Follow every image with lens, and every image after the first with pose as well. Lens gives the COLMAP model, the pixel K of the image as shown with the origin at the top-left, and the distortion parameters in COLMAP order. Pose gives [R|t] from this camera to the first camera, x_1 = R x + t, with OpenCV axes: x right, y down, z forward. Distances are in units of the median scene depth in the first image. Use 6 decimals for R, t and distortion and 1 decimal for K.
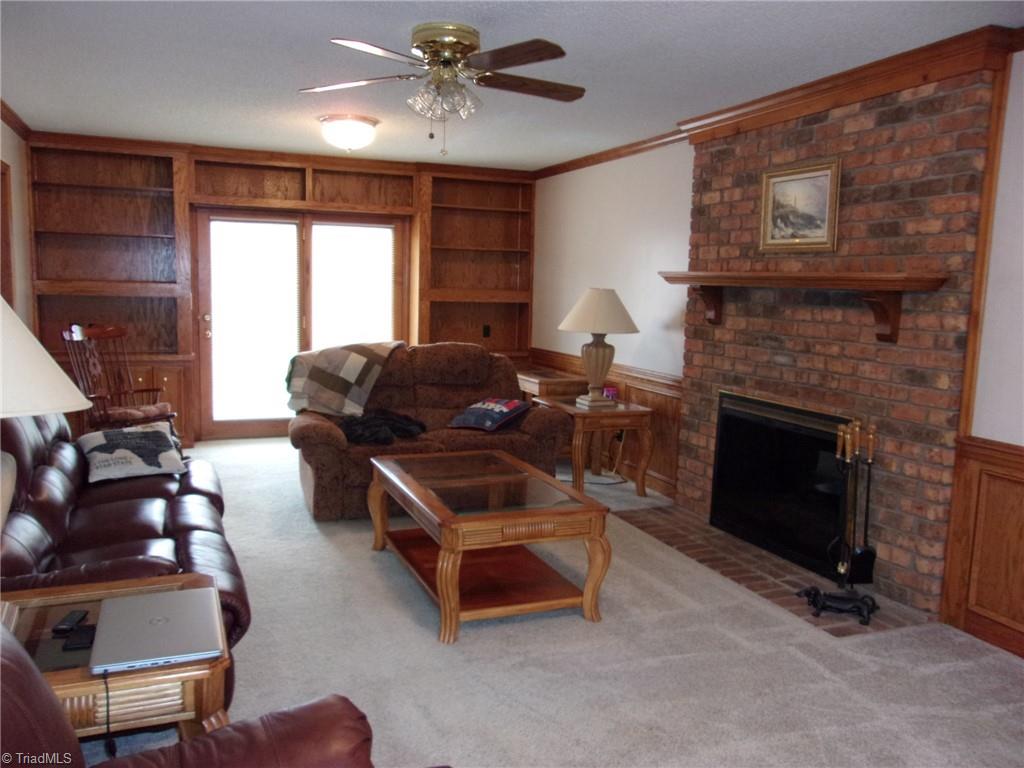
lens RADIAL K [[810.8, 0, 511.4], [0, 810.8, 383.4], [0, 0, 1]] dist [-0.012523, 0.041059]
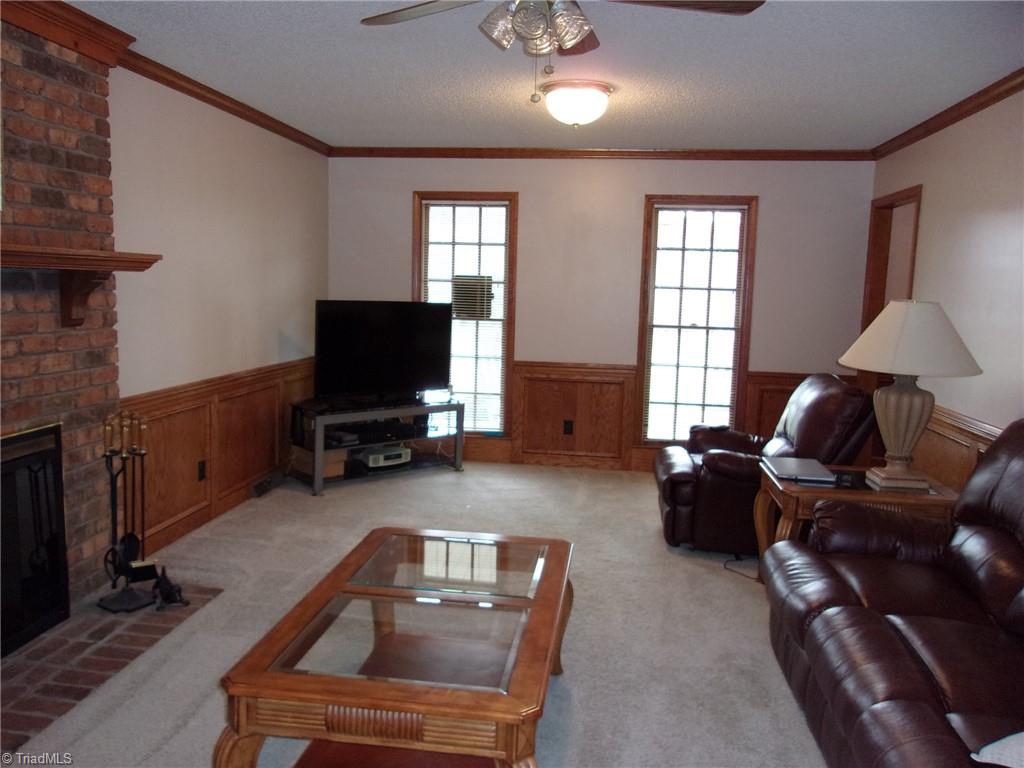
lens RADIAL K [[810.8, 0, 529.3], [0, 810.8, 370.5], [0, 0, 1]] dist [-0.012523, 0.041059]
pose [[-0.872171, -0.105299, 0.477734, -0.412699], [0.006034, 0.974169, 0.225738, -0.202835], [-0.489164, 0.199765, -0.849007, 1.514143]]
